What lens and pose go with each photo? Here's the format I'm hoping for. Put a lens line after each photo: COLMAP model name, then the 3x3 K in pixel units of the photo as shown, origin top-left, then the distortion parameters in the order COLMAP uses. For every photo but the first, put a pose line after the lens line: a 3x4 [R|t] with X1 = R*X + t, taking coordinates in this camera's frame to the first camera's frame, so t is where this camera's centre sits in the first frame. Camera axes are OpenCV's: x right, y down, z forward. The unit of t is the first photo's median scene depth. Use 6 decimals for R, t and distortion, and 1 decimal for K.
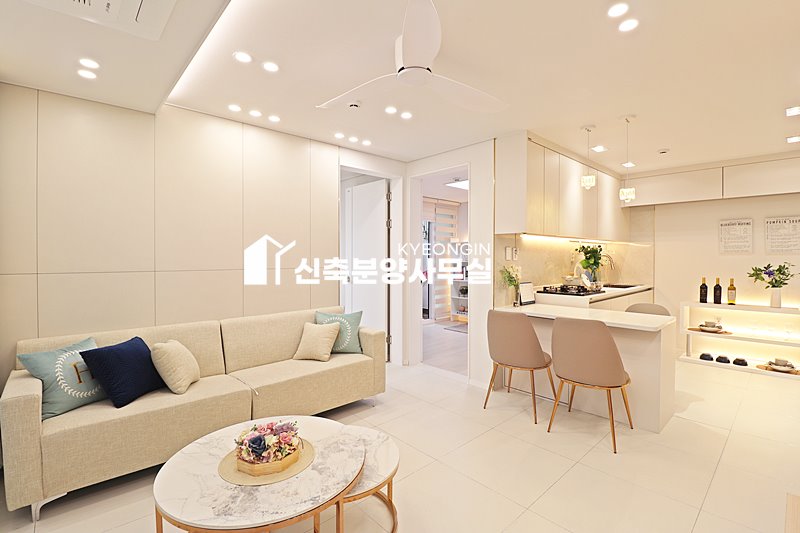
lens RADIAL K [[373.6, 0, 403.8], [0, 373.6, 261.0], [0, 0, 1]] dist [-0.000442, -0.012407]
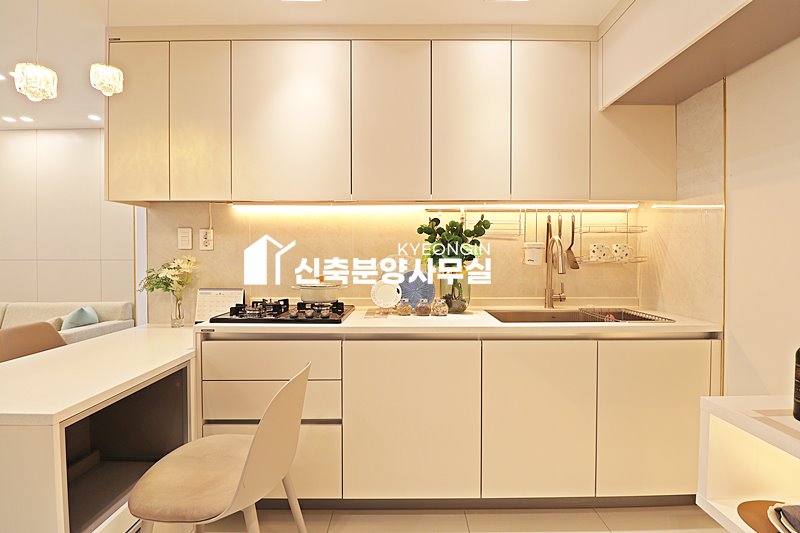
lens RADIAL K [[373.6, 0, 403.8], [0, 373.6, 261.0], [0, 0, 1]] dist [-0.000442, -0.012407]
pose [[0.730757, 0.006267, -0.682609, 0.831522], [-0.005556, 0.999979, 0.003233, 0.010947], [0.682615, 0.001430, 0.730777, 0.694269]]
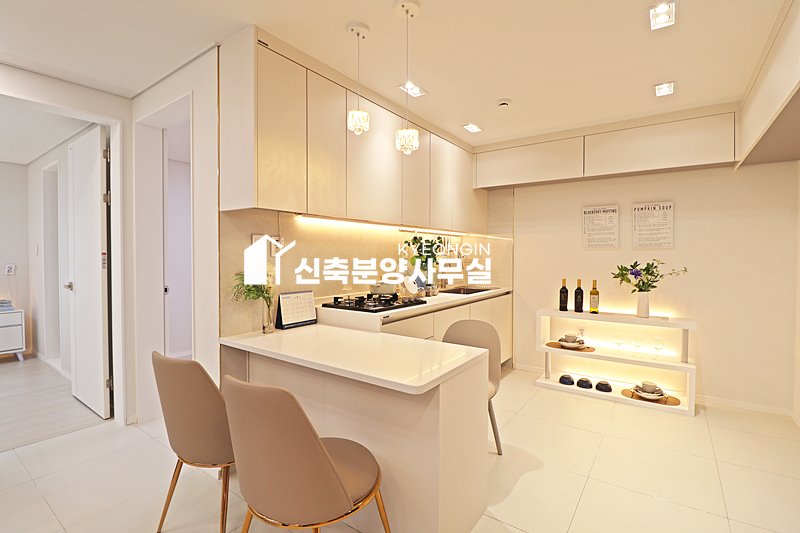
lens RADIAL K [[373.6, 0, 403.8], [0, 373.6, 261.0], [0, 0, 1]] dist [-0.000442, -0.012407]
pose [[0.980717, -0.001736, 0.195425, 0.341500], [0.000368, 0.999975, 0.007036, 0.001214], [-0.195433, -0.006828, 0.980693, 0.310115]]
